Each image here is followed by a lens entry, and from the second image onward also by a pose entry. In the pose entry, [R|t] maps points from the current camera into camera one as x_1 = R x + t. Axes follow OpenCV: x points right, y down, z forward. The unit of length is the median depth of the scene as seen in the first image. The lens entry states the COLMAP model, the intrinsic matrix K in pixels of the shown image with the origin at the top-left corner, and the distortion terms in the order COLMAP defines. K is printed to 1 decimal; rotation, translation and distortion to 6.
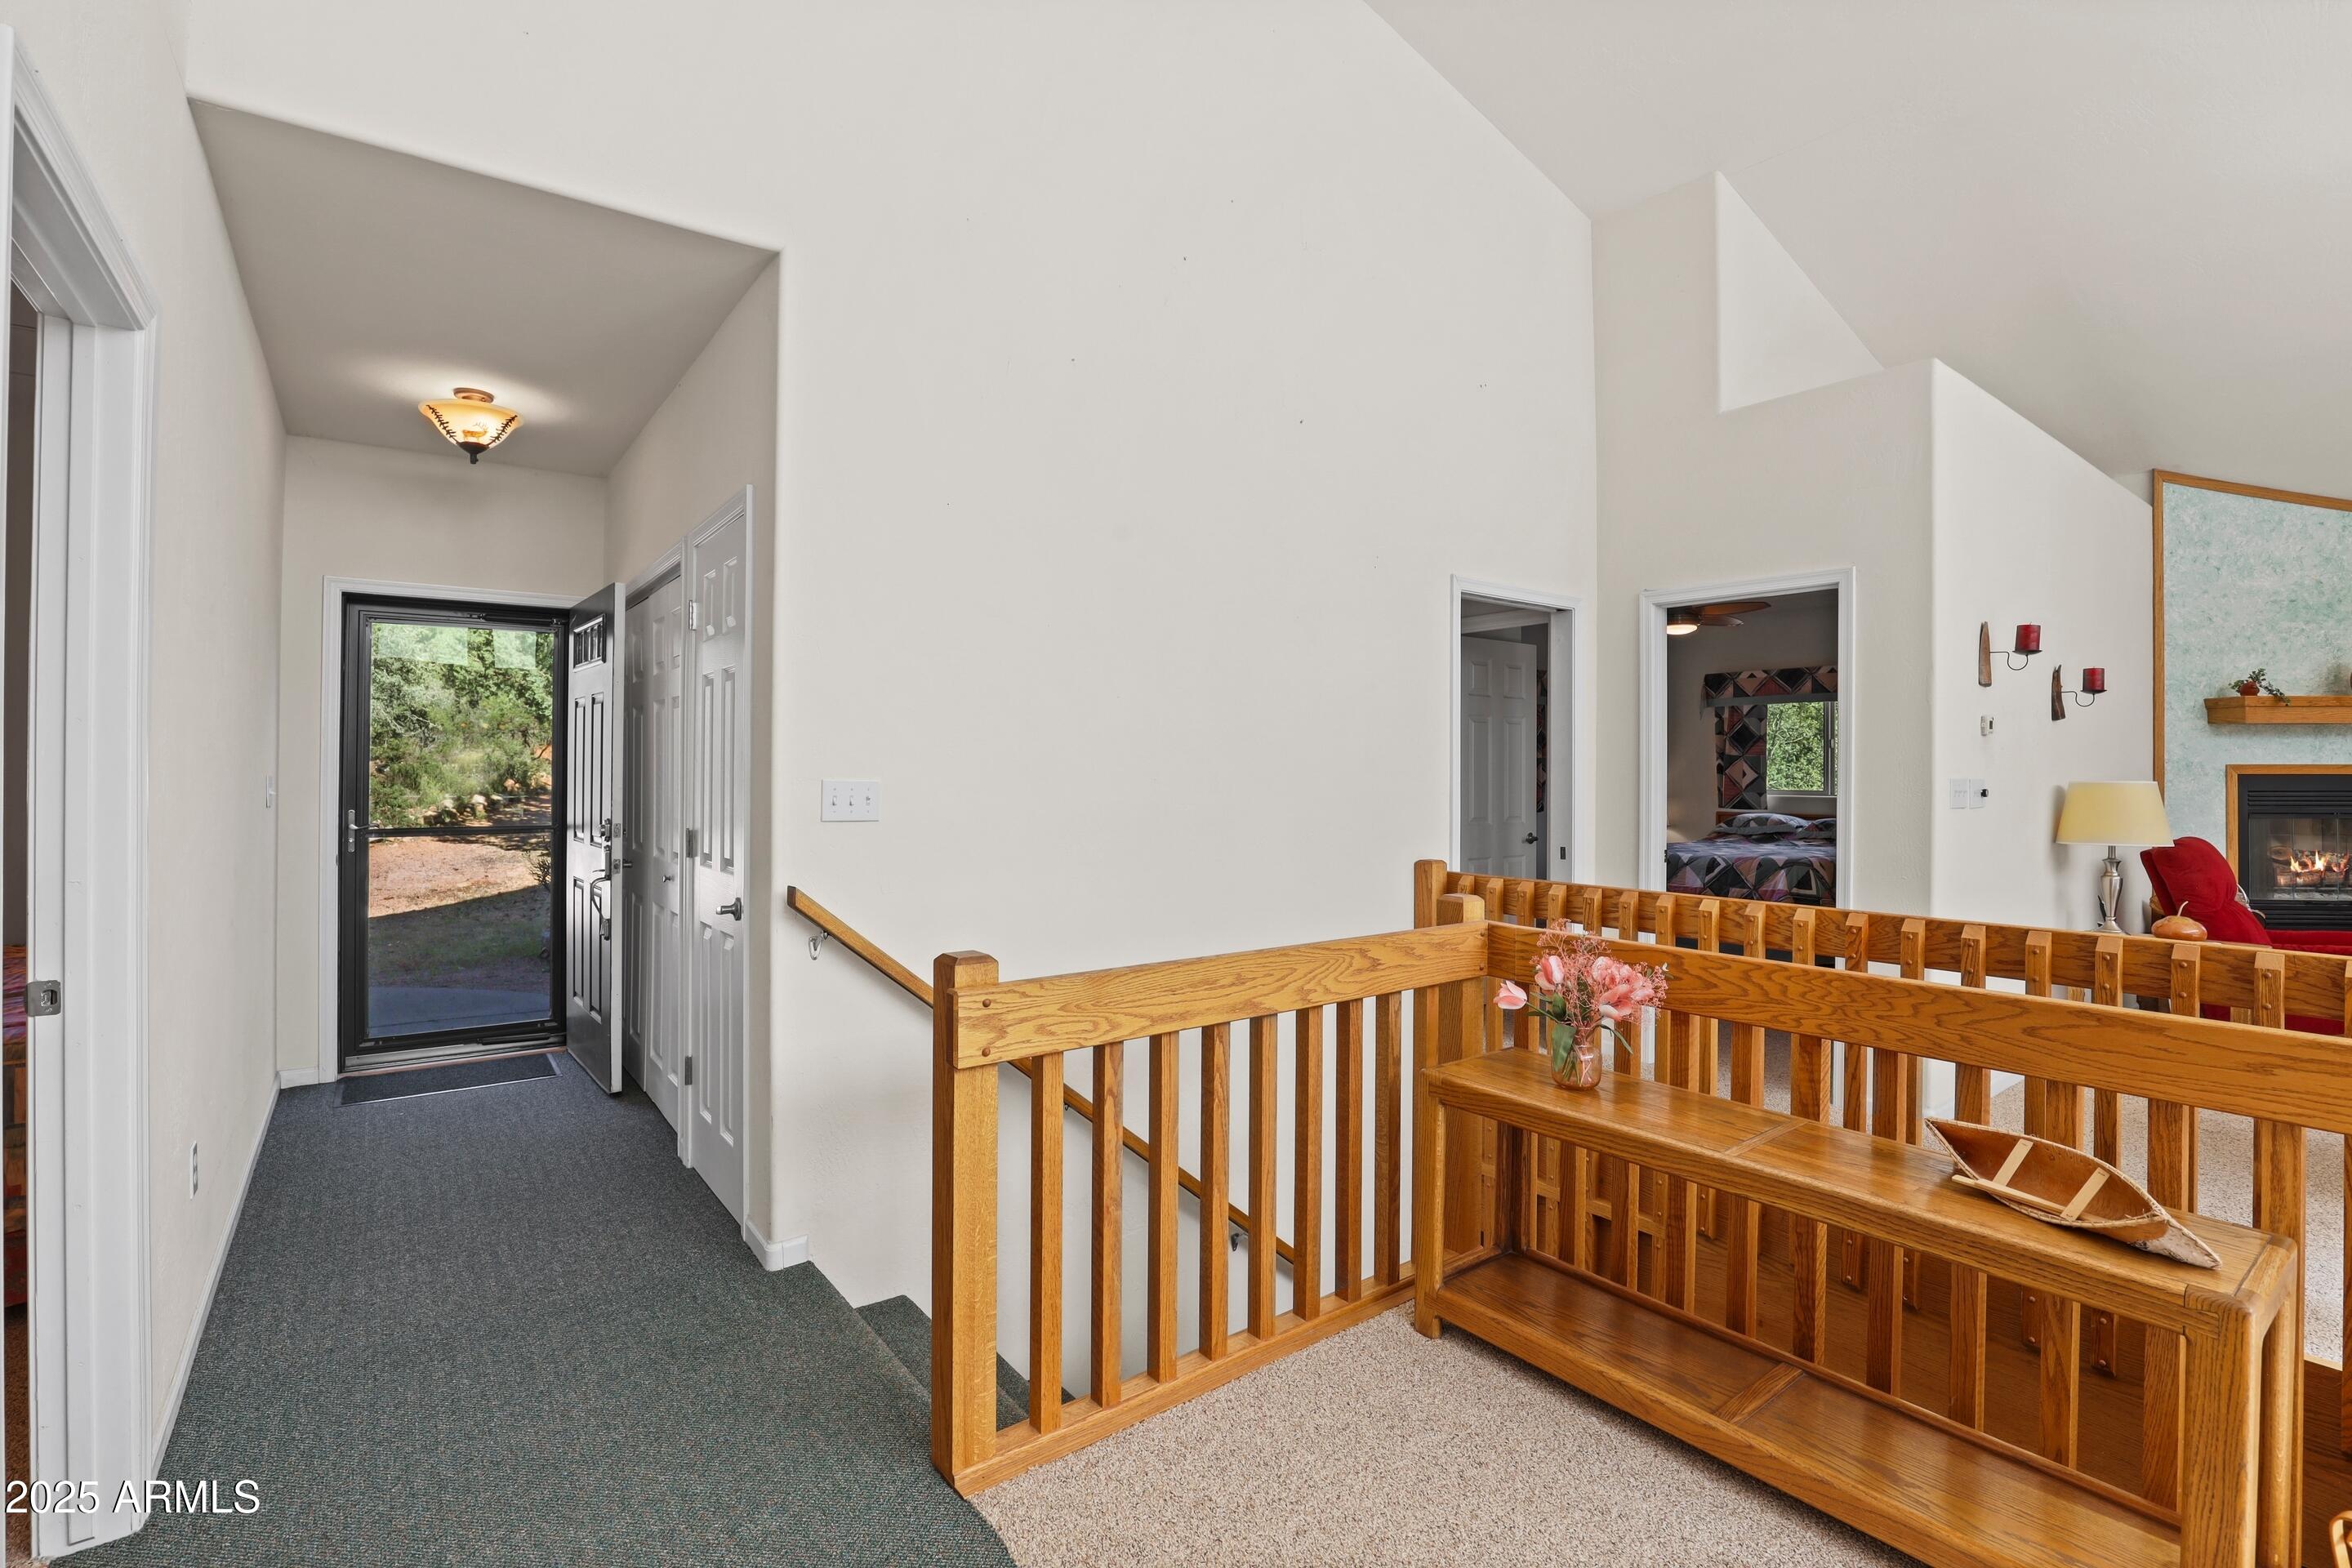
lens RADIAL K [[1078.5, 0, 1184.7], [0, 1078.5, 766.1], [0, 0, 1]] dist [-0.032777, 0.008198]
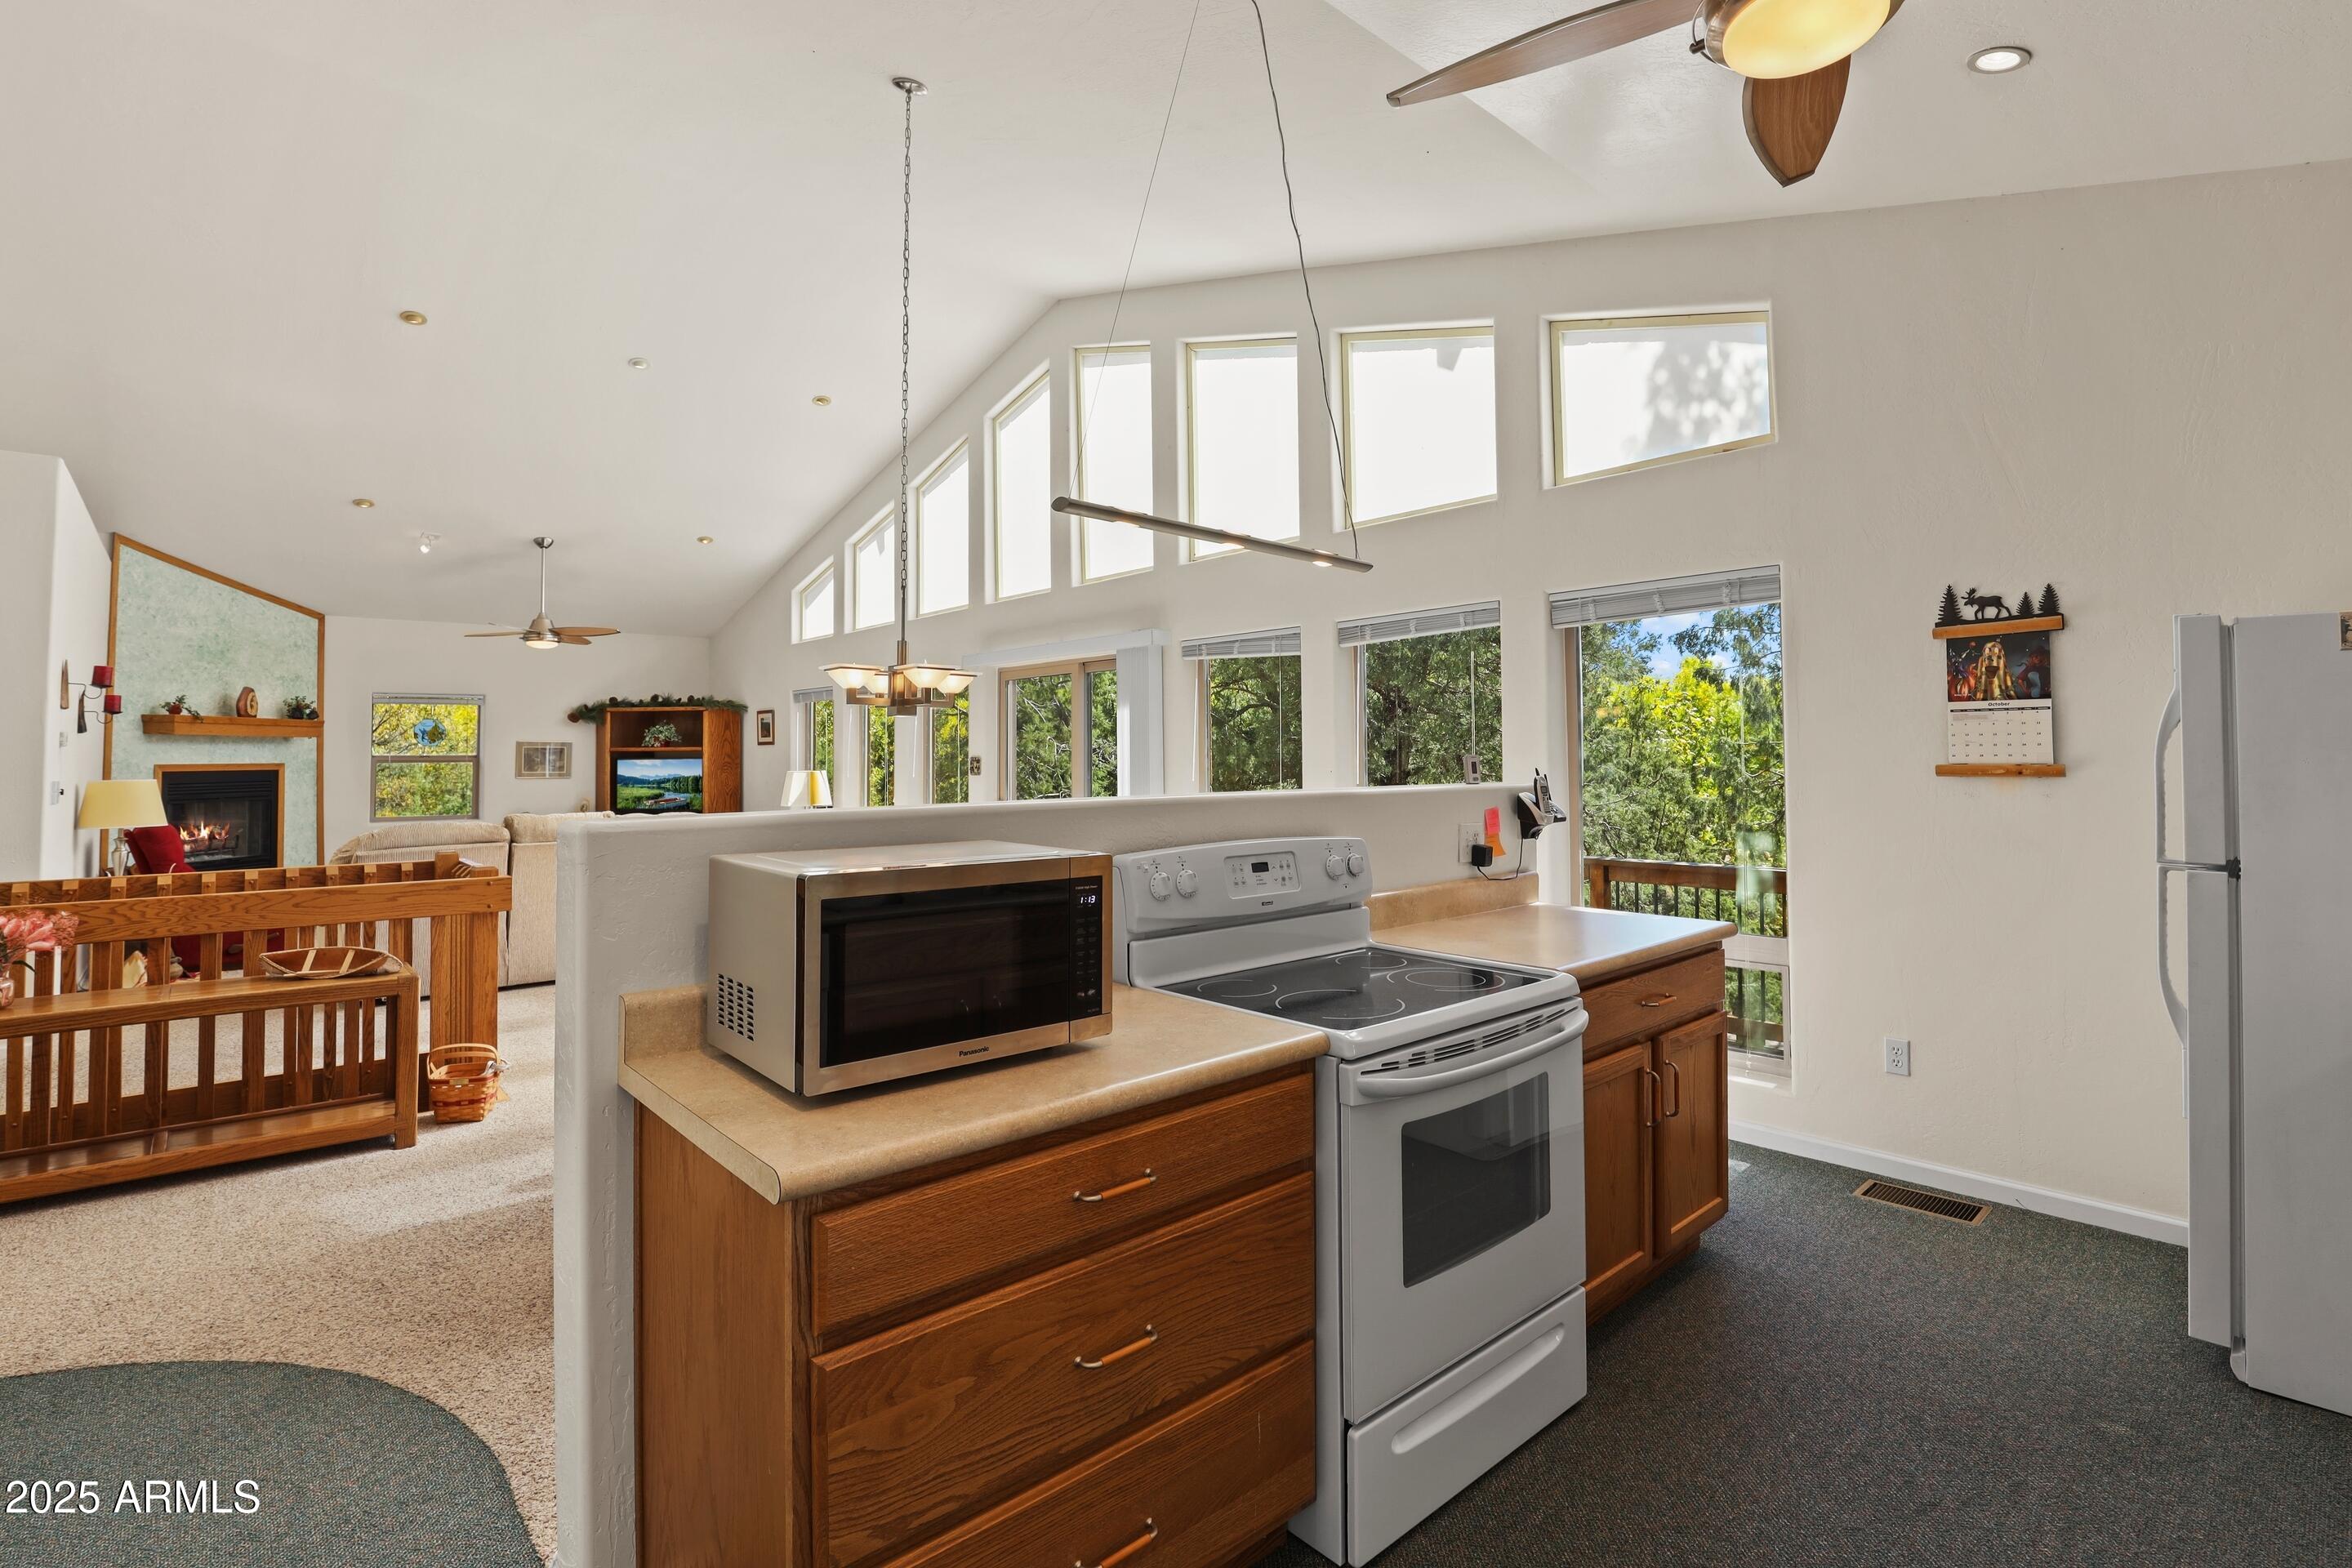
lens RADIAL K [[1089.2, 0, 1201.6], [0, 1089.2, 707.4], [0, 0, 1]] dist [-0.030360, 0.000333]
pose [[-0.101026, 0.041921, 0.994000, -0.606541], [0.003453, 0.999121, -0.041786, -0.017646], [-0.994878, -0.000789, -0.101082, -0.227657]]
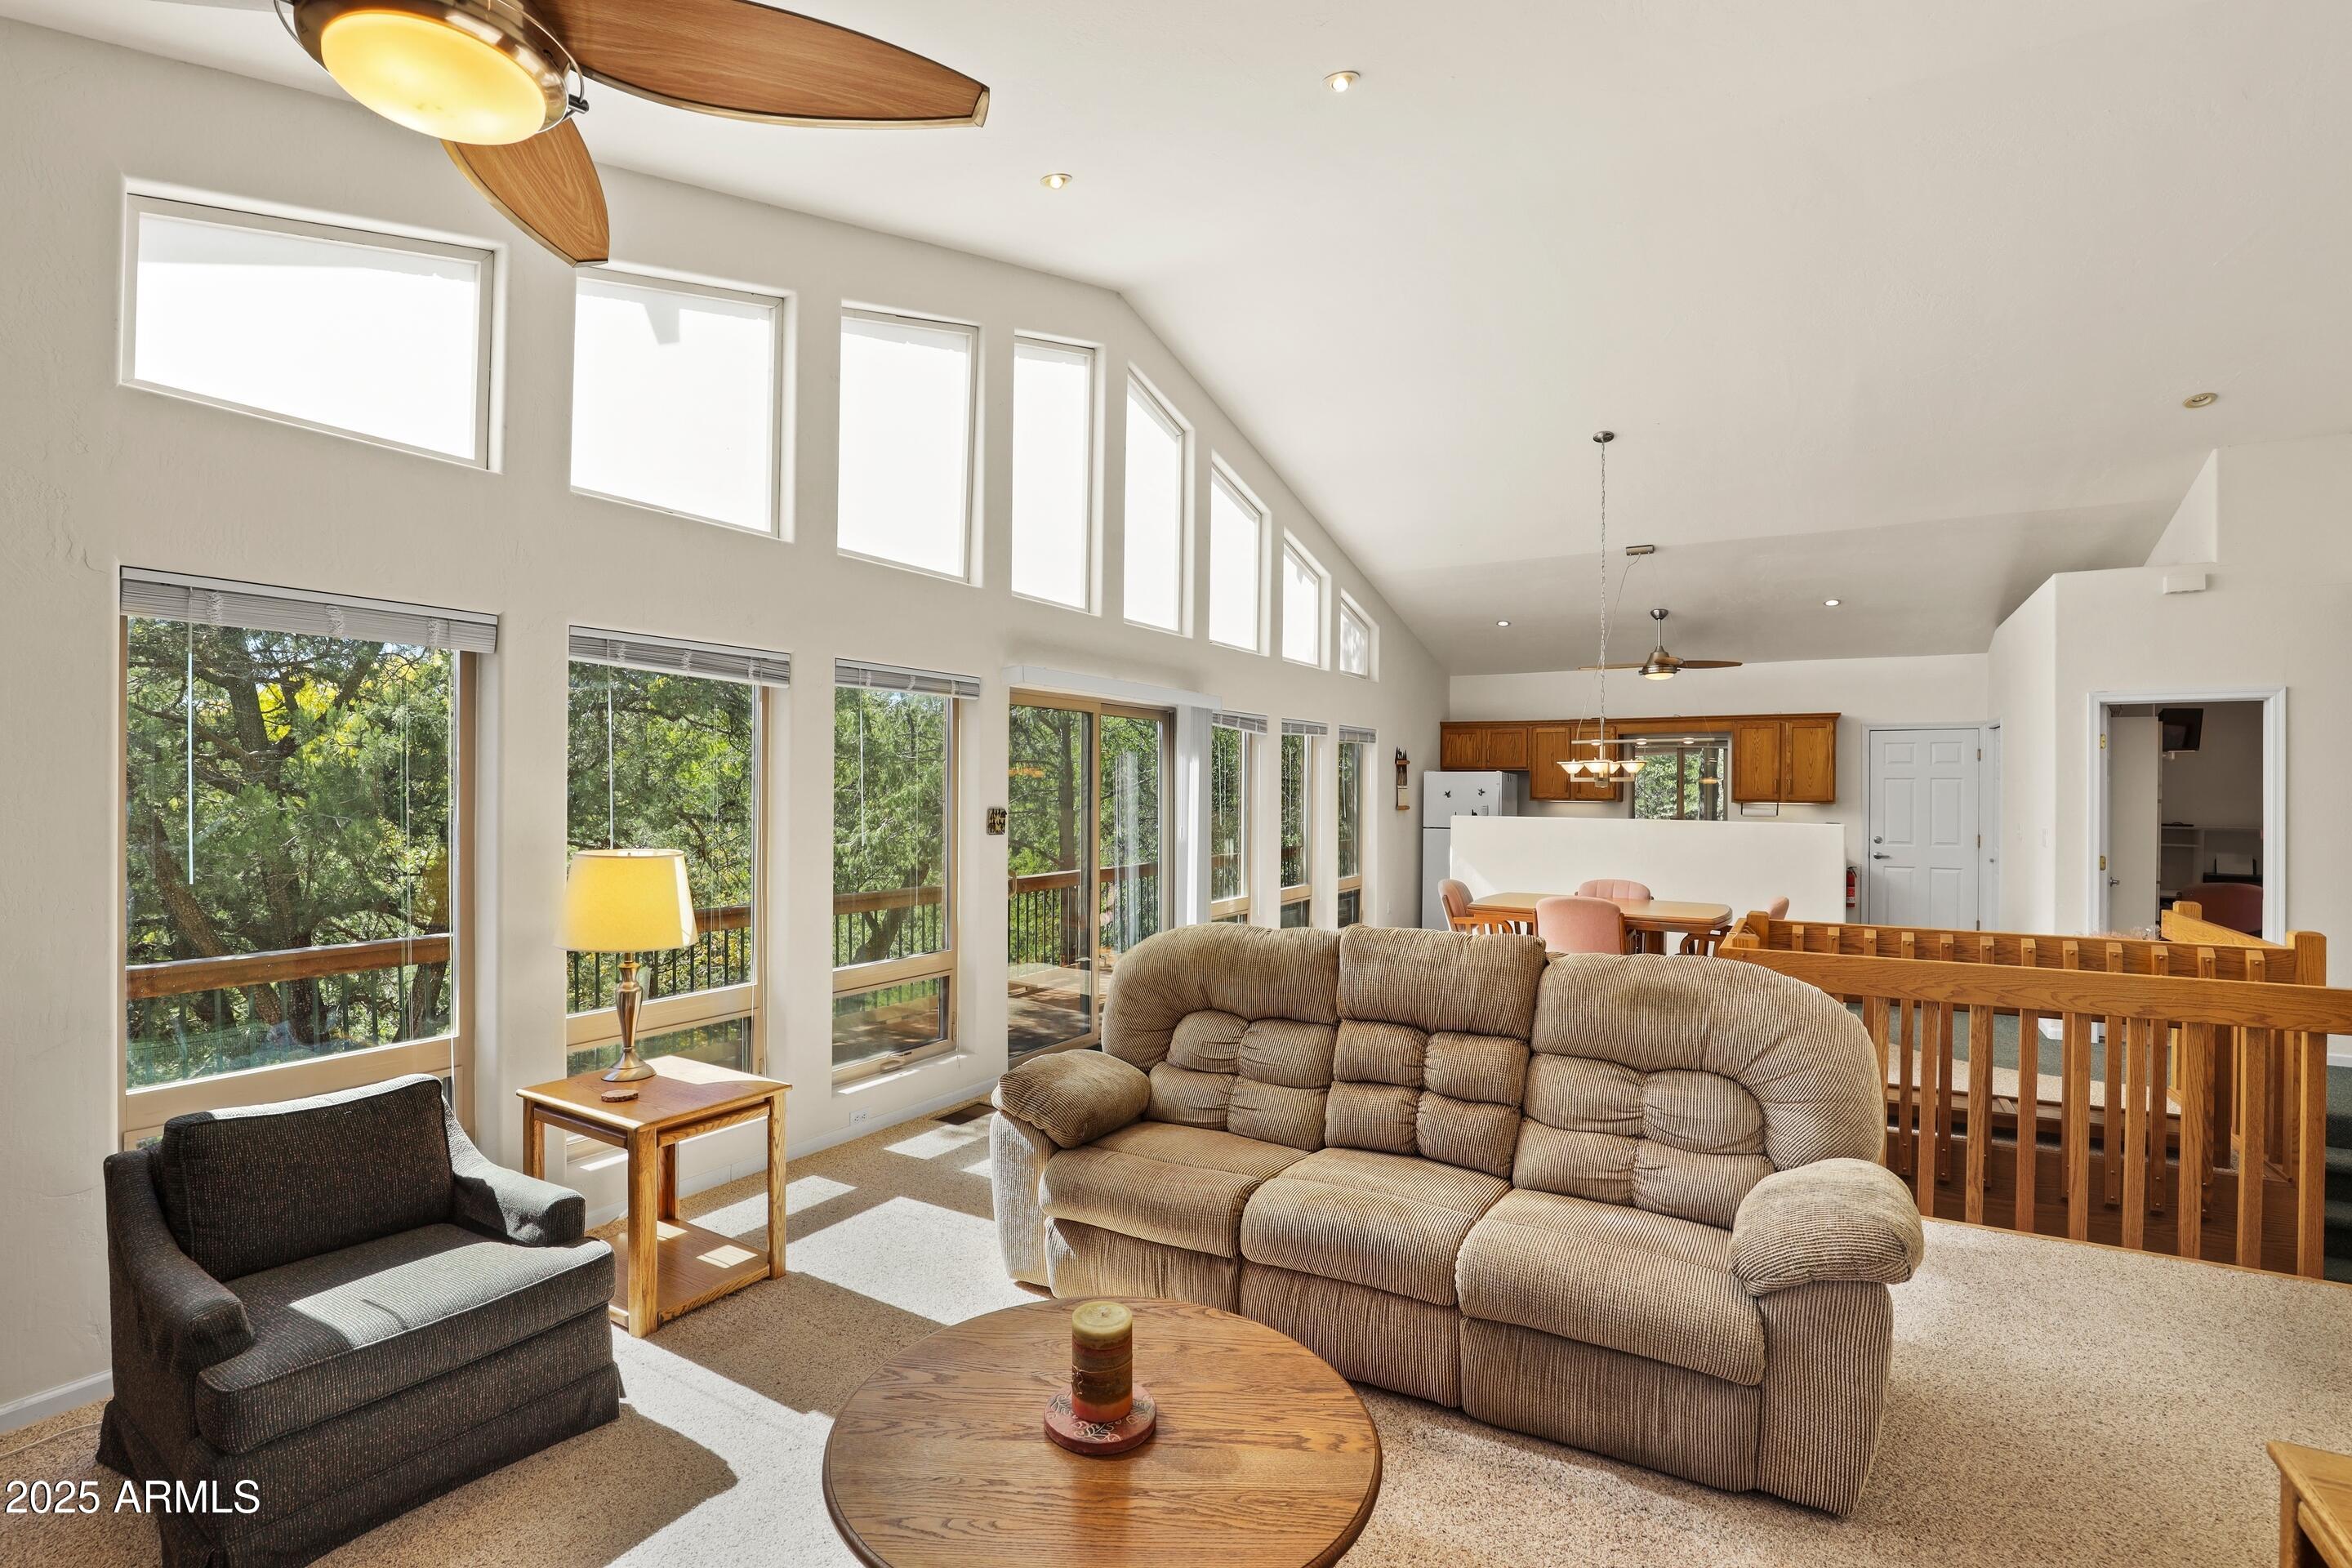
lens RADIAL K [[1075.4, 0, 1141.8], [0, 1075.4, 782.1], [0, 0, 1]] dist [-0.025197, 0.000239]
pose [[-0.931464, -0.006093, -0.363783, 1.392156], [-0.005040, 0.999980, -0.003845, -0.036691], [0.363800, -0.001748, -0.931476, 1.096522]]
